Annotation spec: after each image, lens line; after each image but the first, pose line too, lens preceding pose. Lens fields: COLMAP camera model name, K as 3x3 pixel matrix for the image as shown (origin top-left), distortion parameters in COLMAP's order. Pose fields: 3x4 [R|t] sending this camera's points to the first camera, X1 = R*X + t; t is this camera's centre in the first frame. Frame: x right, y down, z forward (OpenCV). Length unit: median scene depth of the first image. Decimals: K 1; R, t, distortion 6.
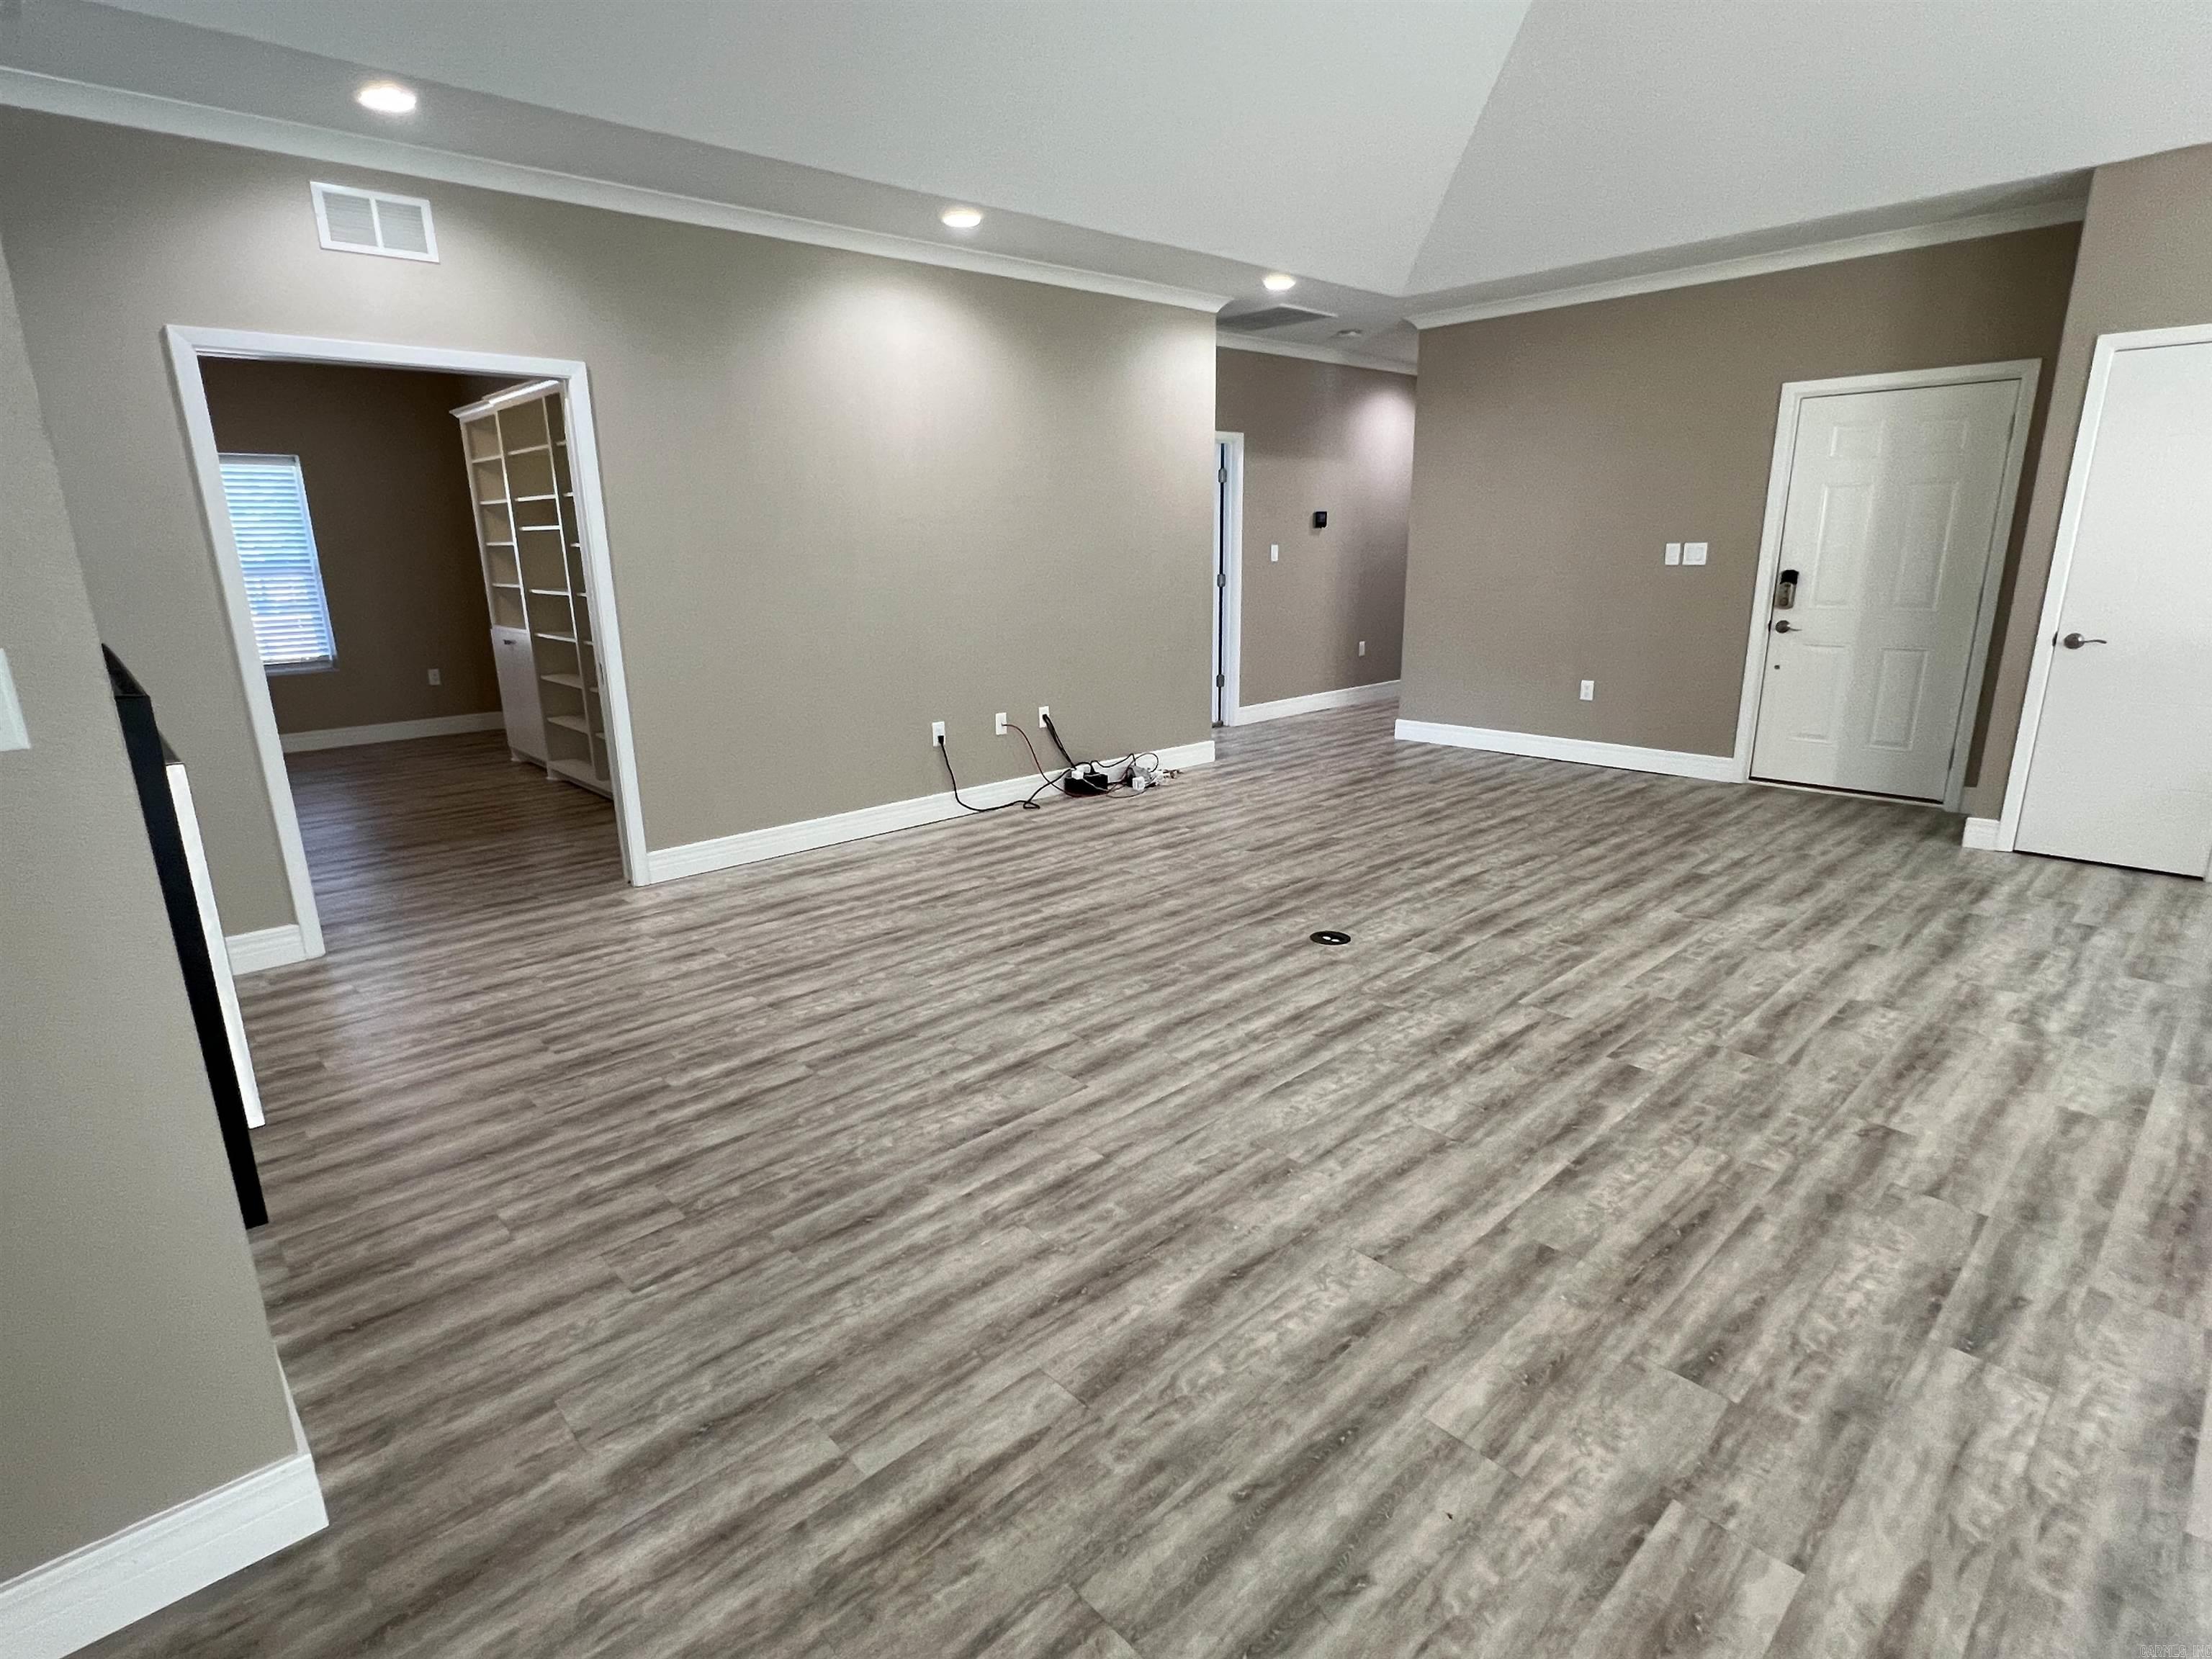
lens RADIAL K [[1118.9, 0, 1106.0], [0, 1118.9, 829.5], [0, 0, 1]] dist [-0.001722, -0.000153]
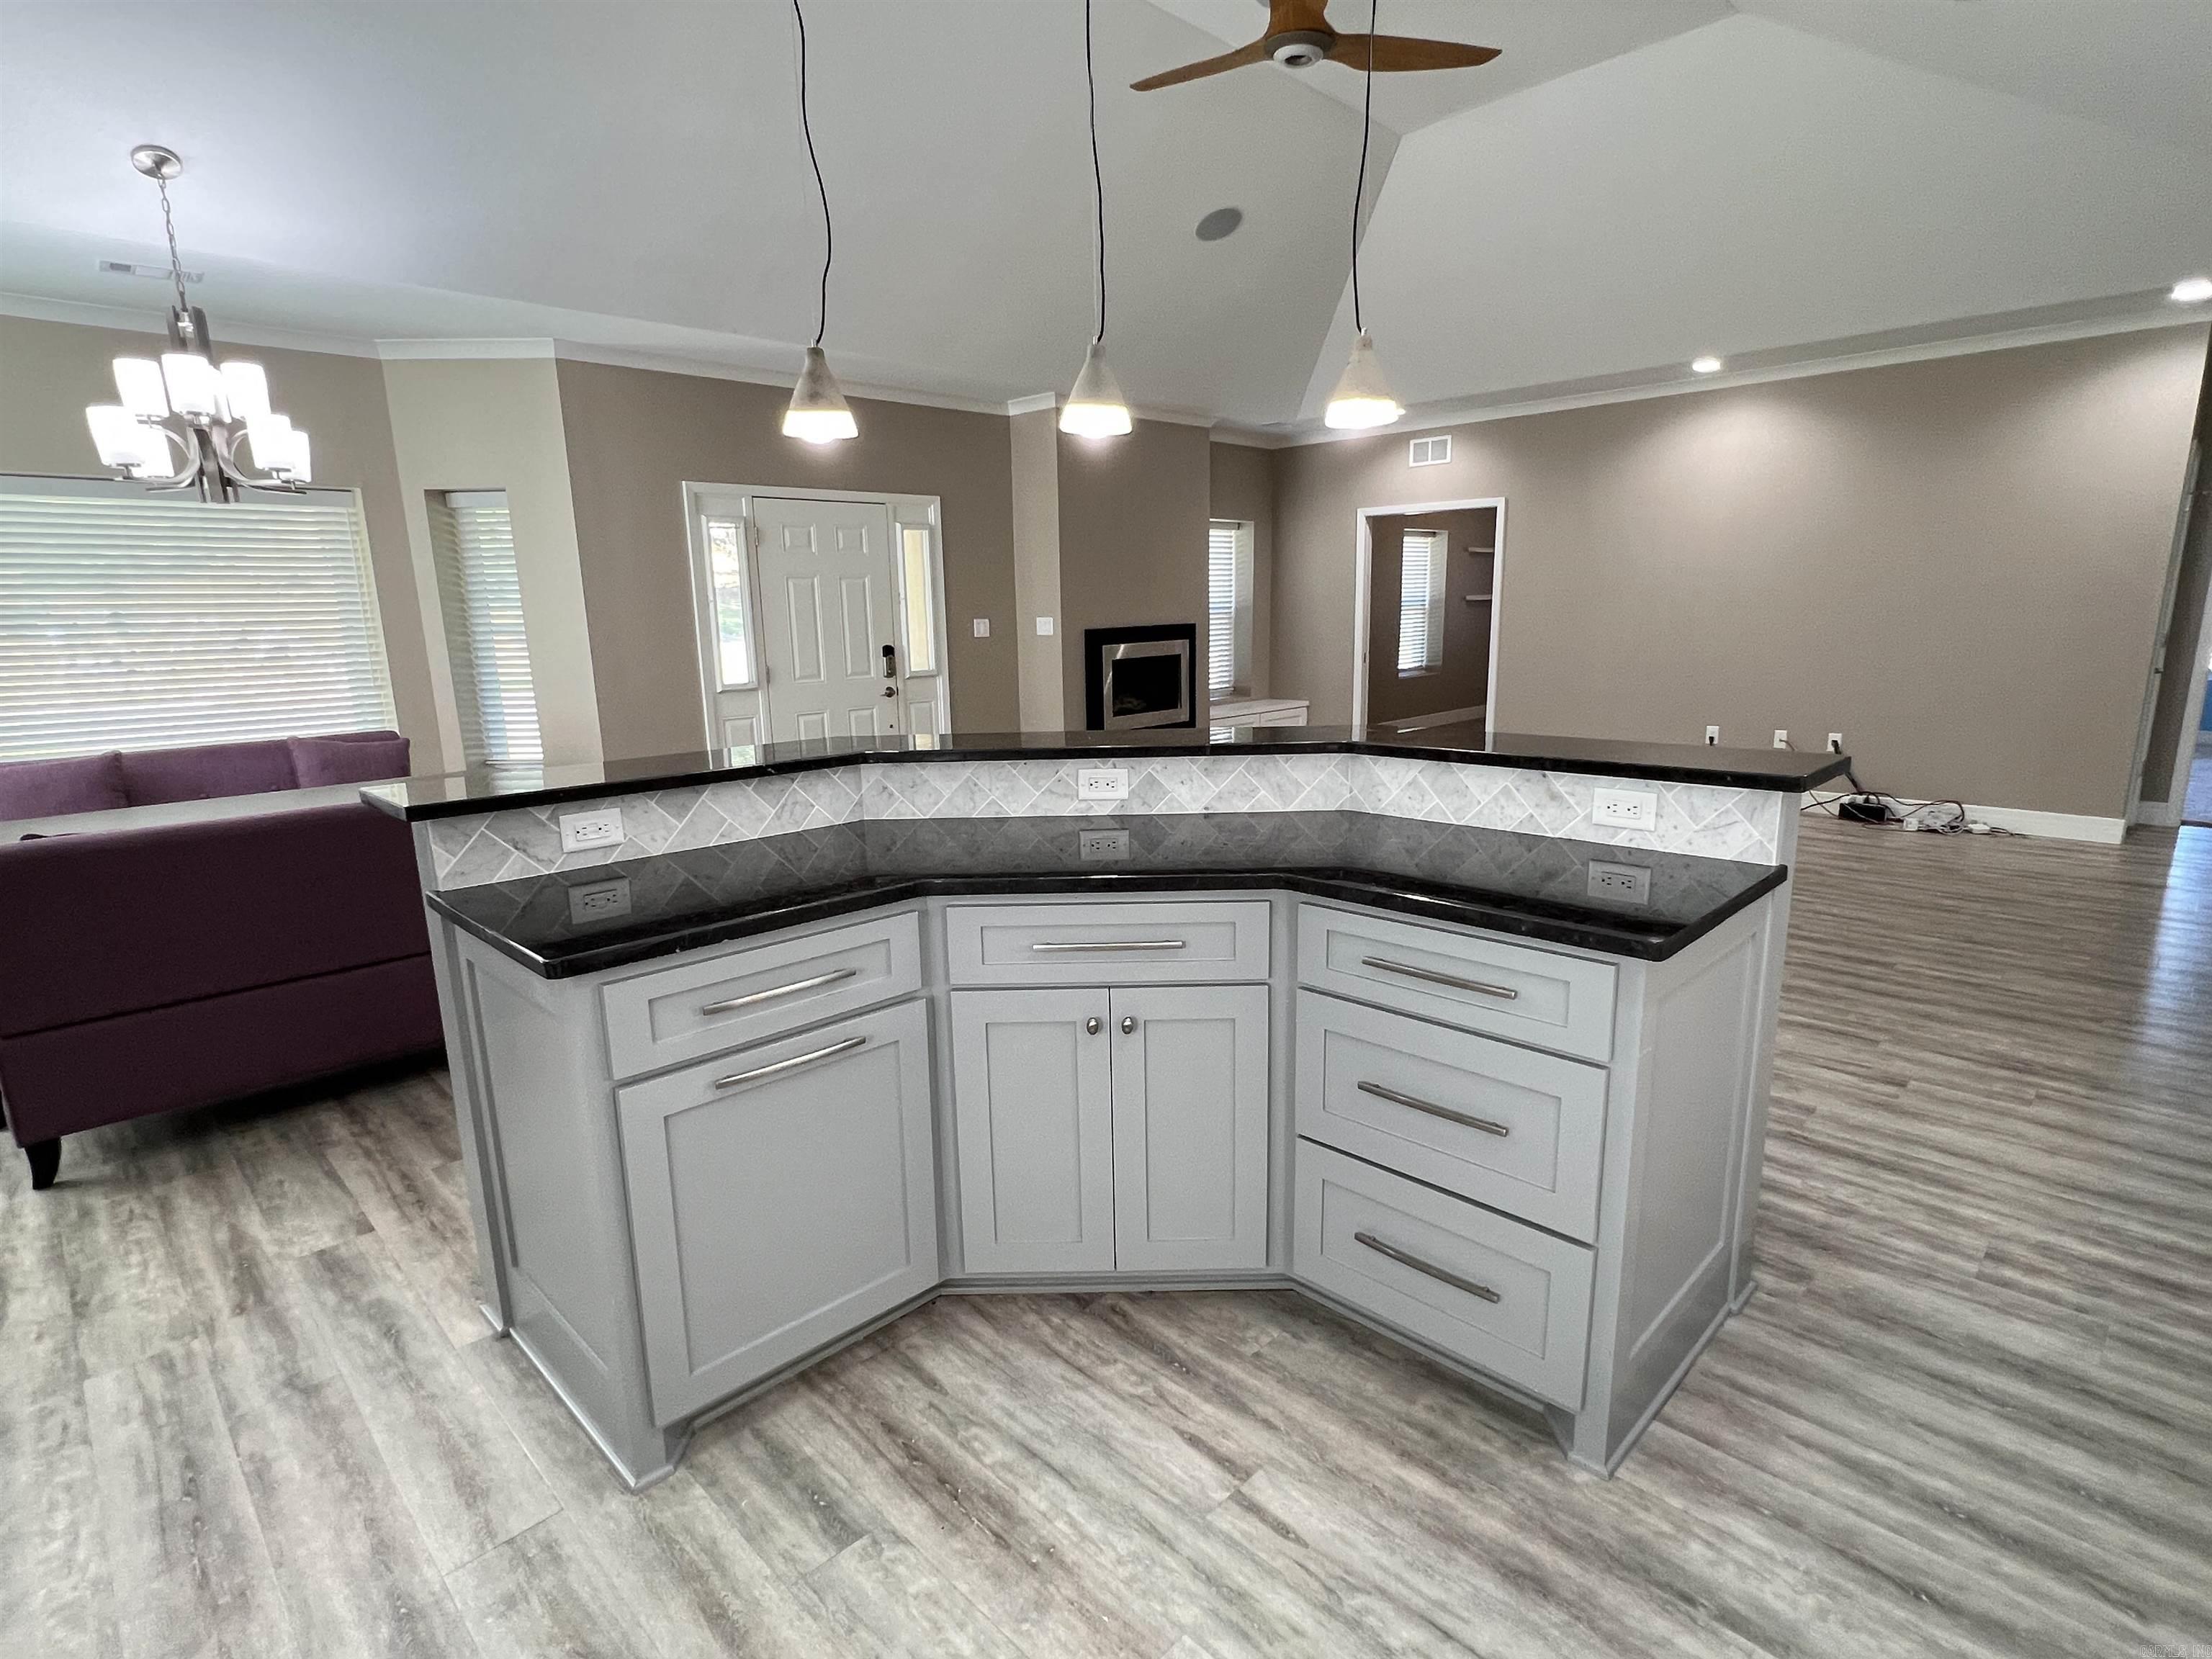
lens RADIAL K [[1118.9, 0, 1106.0], [0, 1118.9, 829.5], [0, 0, 1]] dist [-0.001722, -0.000153]
pose [[0.030834, 0.216022, -0.975902, 1.308392], [-0.229604, 0.951787, 0.203429, -0.098179], [0.972796, 0.217799, 0.078947, 0.275115]]
